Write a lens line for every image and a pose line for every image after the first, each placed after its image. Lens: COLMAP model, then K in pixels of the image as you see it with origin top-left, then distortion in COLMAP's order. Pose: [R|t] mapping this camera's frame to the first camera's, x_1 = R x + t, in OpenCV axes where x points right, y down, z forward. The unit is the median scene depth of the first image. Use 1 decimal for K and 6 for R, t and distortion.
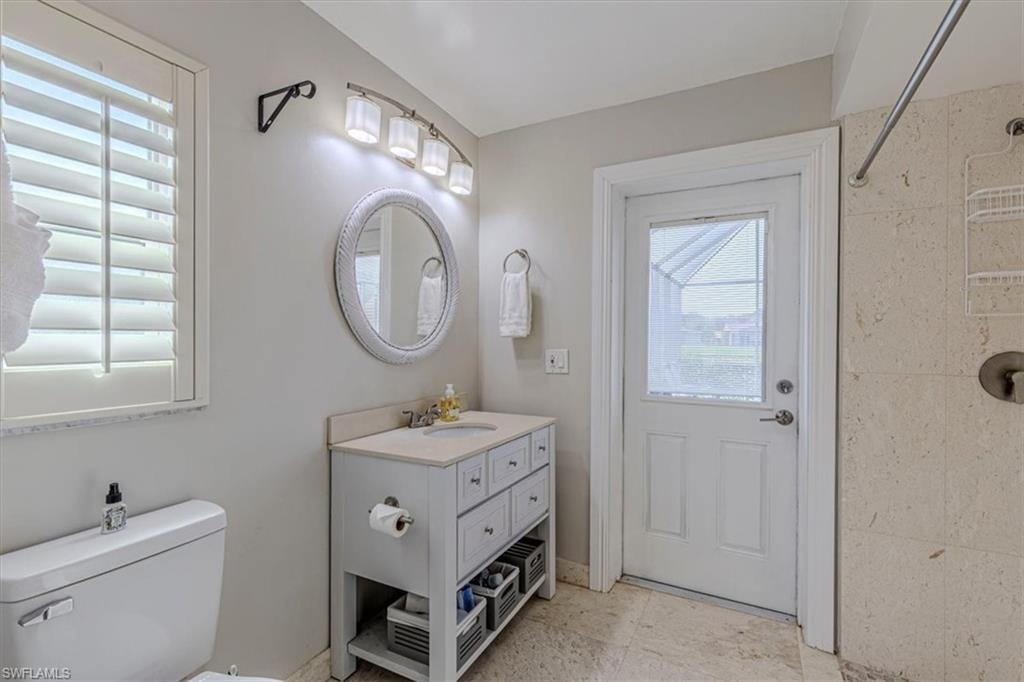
lens RADIAL K [[455.9, 0, 513.0], [0, 455.9, 340.2], [0, 0, 1]] dist [-0.002249, -0.000274]
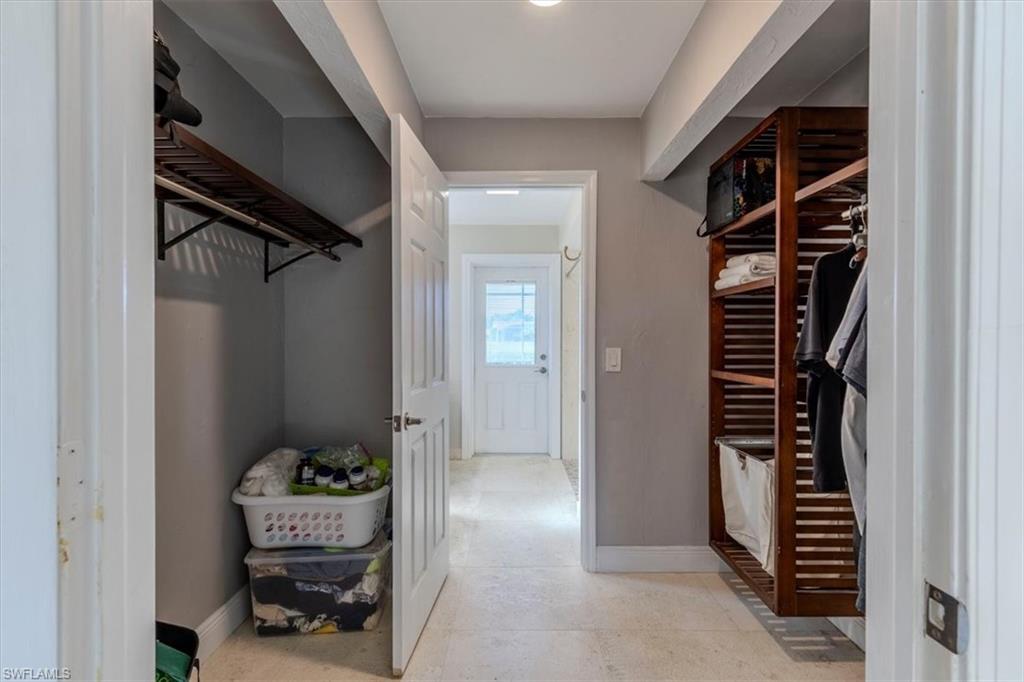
lens RADIAL K [[455.9, 0, 512.9], [0, 455.9, 341.5], [0, 0, 1]] dist [-0.002249, -0.000274]
pose [[0.887315, -0.007994, 0.461094, -0.624046], [0.006122, 0.999966, 0.005554, 0.007717], [-0.461123, -0.002105, 0.887334, -1.011293]]
